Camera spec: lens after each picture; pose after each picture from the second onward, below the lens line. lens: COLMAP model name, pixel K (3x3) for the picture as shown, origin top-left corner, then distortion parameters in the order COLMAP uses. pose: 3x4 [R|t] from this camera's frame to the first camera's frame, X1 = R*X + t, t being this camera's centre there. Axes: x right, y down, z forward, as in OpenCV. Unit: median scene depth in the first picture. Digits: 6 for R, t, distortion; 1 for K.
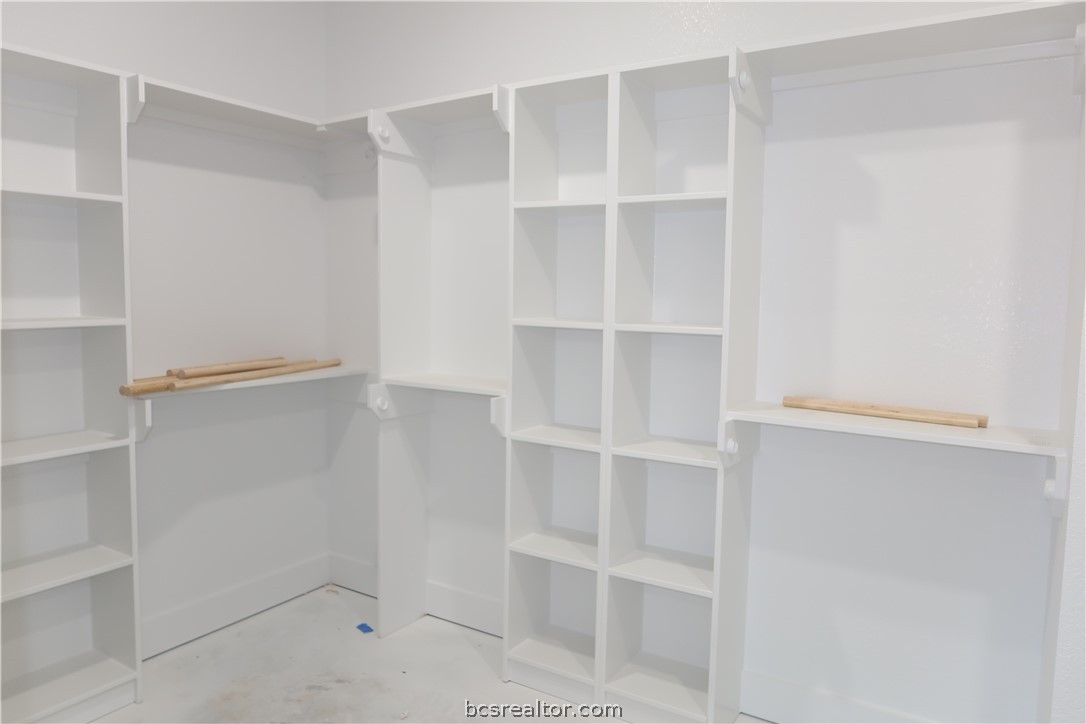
lens RADIAL K [[749.5, 0, 540.8], [0, 749.5, 354.2], [0, 0, 1]] dist [-0.015719, 0.002364]
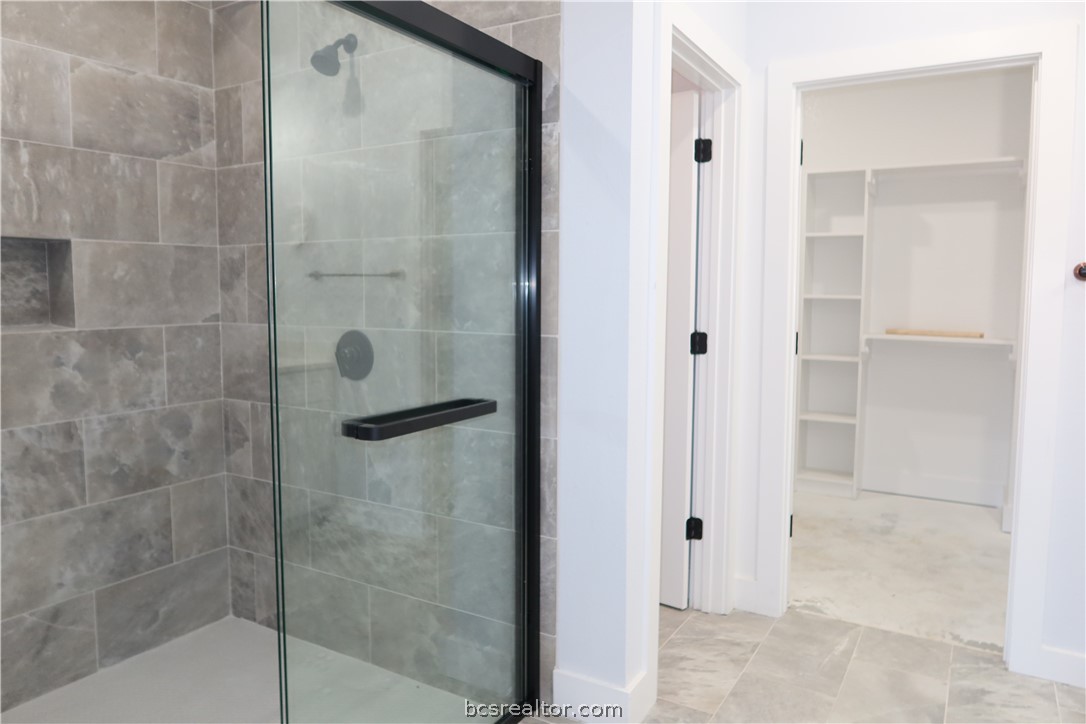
lens RADIAL K [[749.5, 0, 540.8], [0, 749.5, 354.2], [0, 0, 1]] dist [-0.015719, 0.002364]
pose [[0.999509, -0.014536, 0.027774, -0.746604], [0.014338, 0.999870, 0.007322, 0.104610], [-0.027877, -0.006920, 0.999587, -1.130868]]
